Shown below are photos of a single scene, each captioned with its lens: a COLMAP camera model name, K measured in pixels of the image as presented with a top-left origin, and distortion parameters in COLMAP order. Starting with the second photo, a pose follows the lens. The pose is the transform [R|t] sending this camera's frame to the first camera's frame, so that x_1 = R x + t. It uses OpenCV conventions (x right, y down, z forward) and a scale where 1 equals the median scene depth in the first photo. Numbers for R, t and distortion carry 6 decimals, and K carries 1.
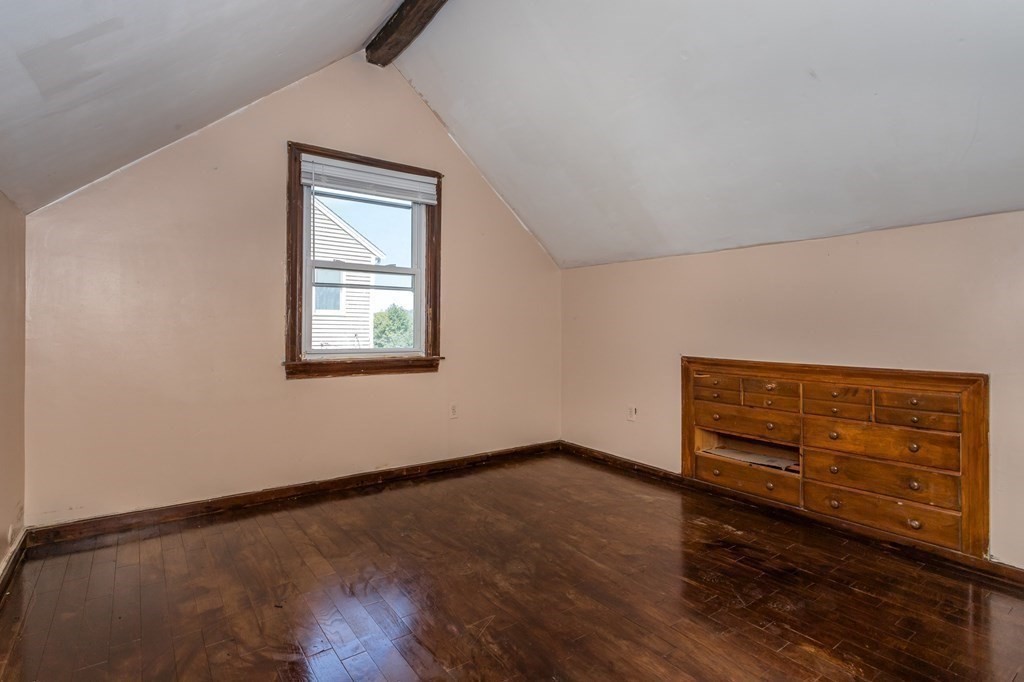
lens RADIAL K [[509.5, 0, 502.2], [0, 509.5, 332.2], [0, 0, 1]] dist [0.002490, 0.000081]
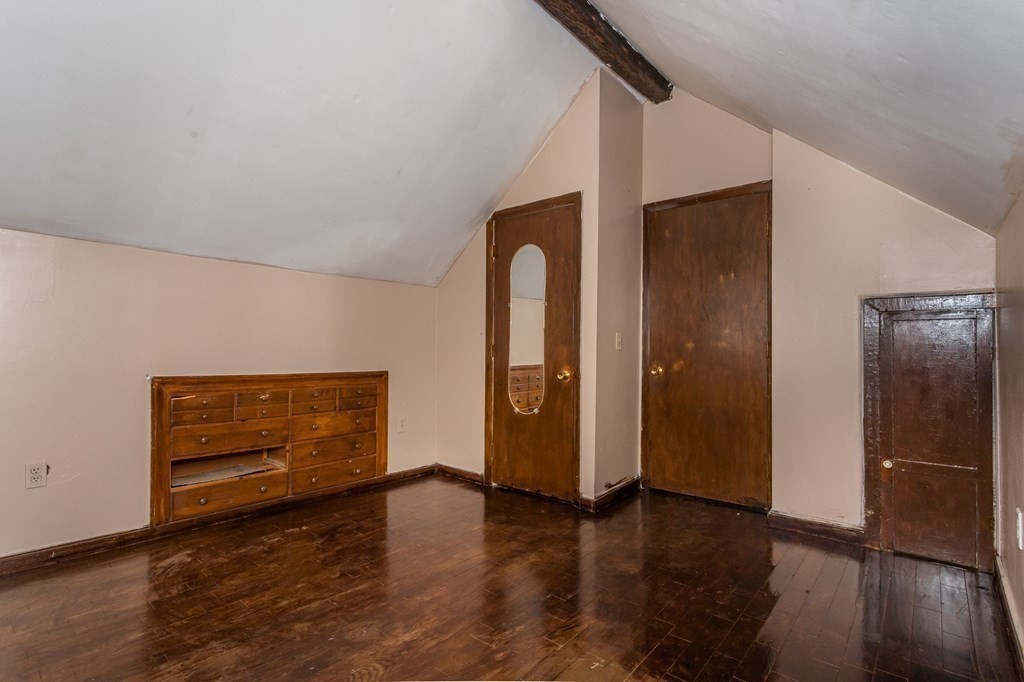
lens RADIAL K [[509.5, 0, 502.6], [0, 509.5, 346.8], [0, 0, 1]] dist [0.002490, 0.000081]
pose [[-0.241811, -0.001961, 0.970321, -0.690161], [-0.003606, 0.999993, 0.001123, -0.003958], [-0.970317, -0.003228, -0.241817, 0.821326]]
